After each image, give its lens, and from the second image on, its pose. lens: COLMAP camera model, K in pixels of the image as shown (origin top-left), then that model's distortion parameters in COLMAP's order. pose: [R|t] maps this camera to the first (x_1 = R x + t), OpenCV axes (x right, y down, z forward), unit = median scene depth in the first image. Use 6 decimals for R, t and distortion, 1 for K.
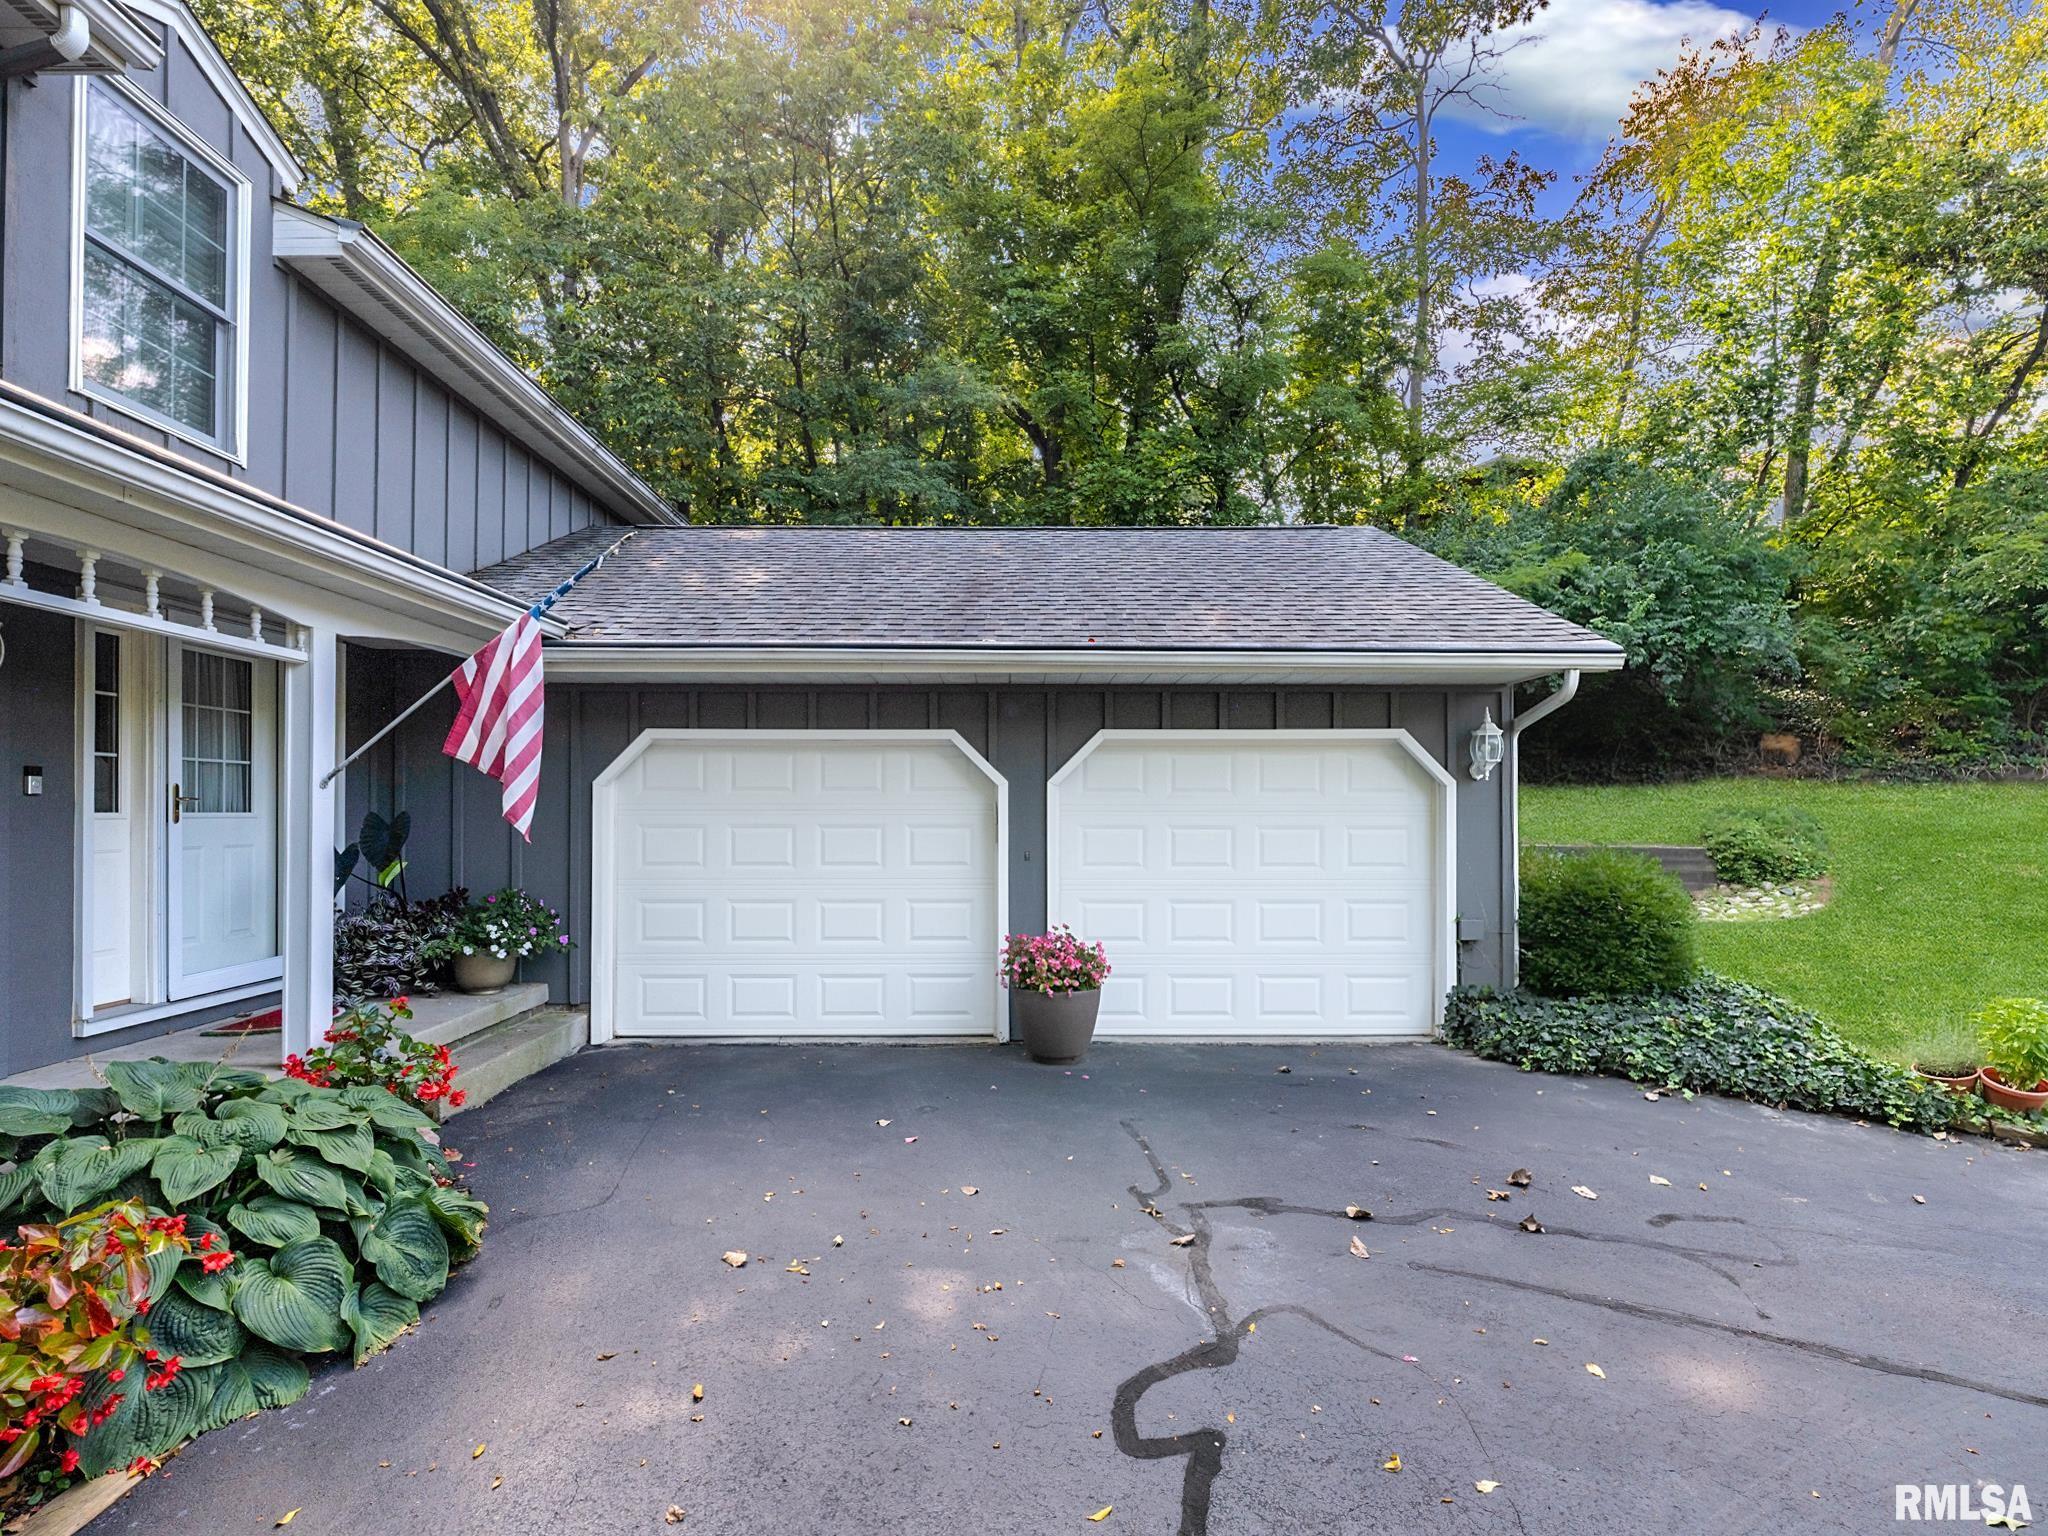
lens RADIAL K [[952.8, 0, 1012.9], [0, 952.8, 804.2], [0, 0, 1]] dist [0.004109, 0.001023]
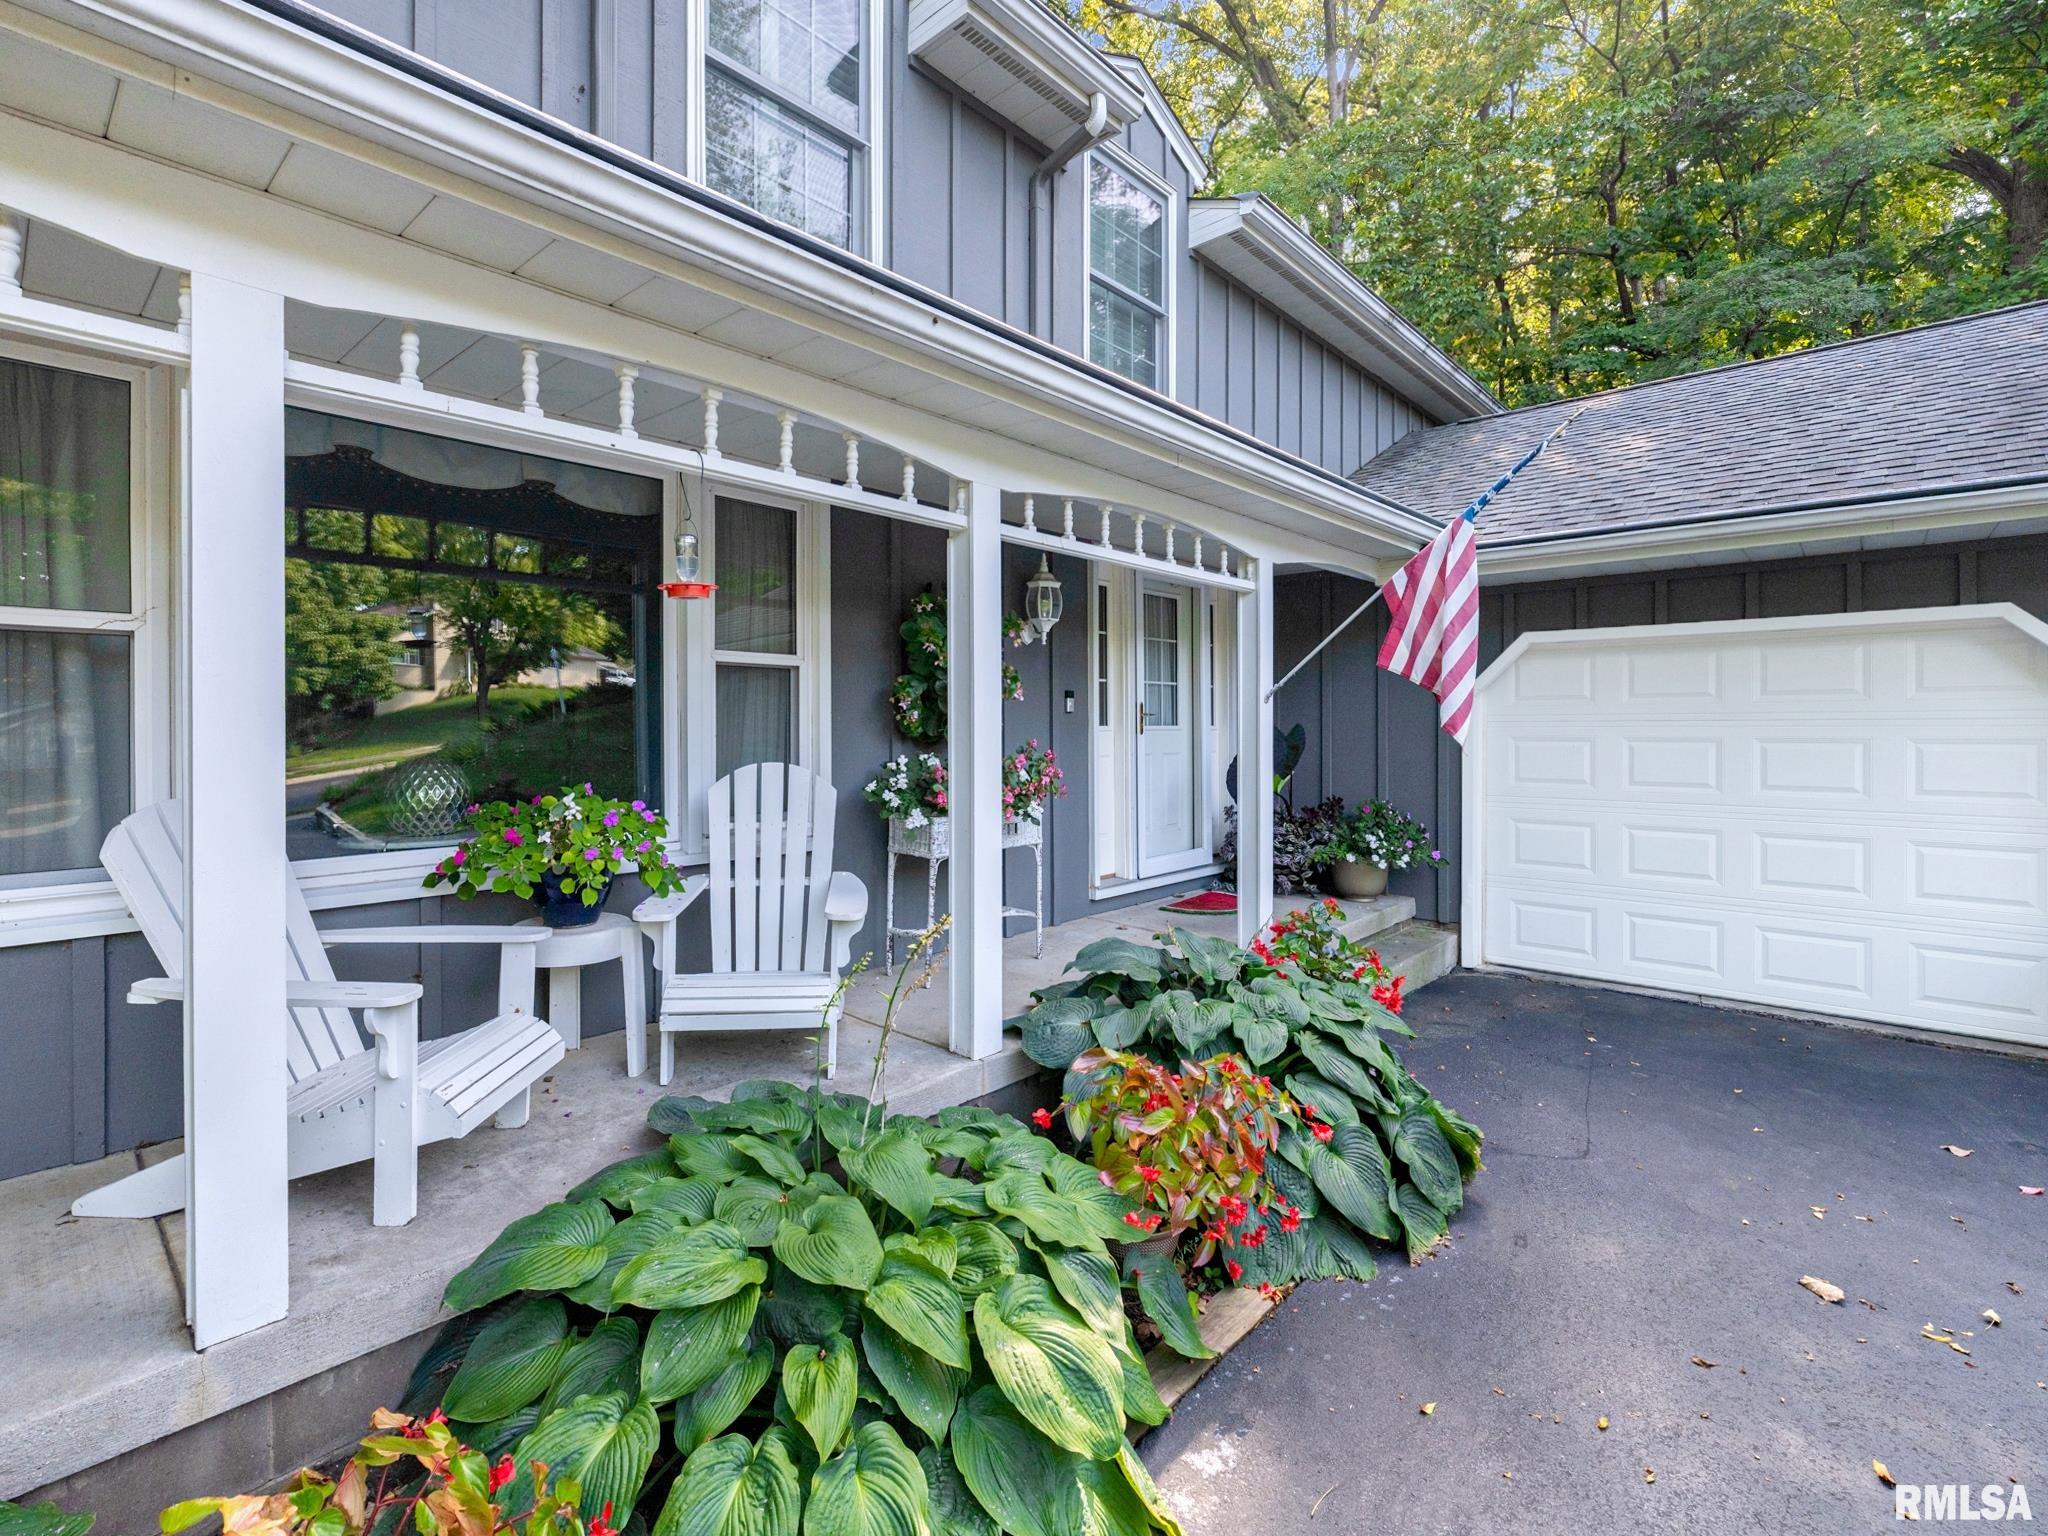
lens RADIAL K [[952.8, 0, 994.2], [0, 952.8, 733.1], [0, 0, 1]] dist [0.004109, 0.001023]
pose [[0.731076, 0.000893, -0.682296, -0.195802], [0.009563, 0.999888, 0.011555, 0.002460], [0.682229, -0.014972, 0.730985, -0.026734]]
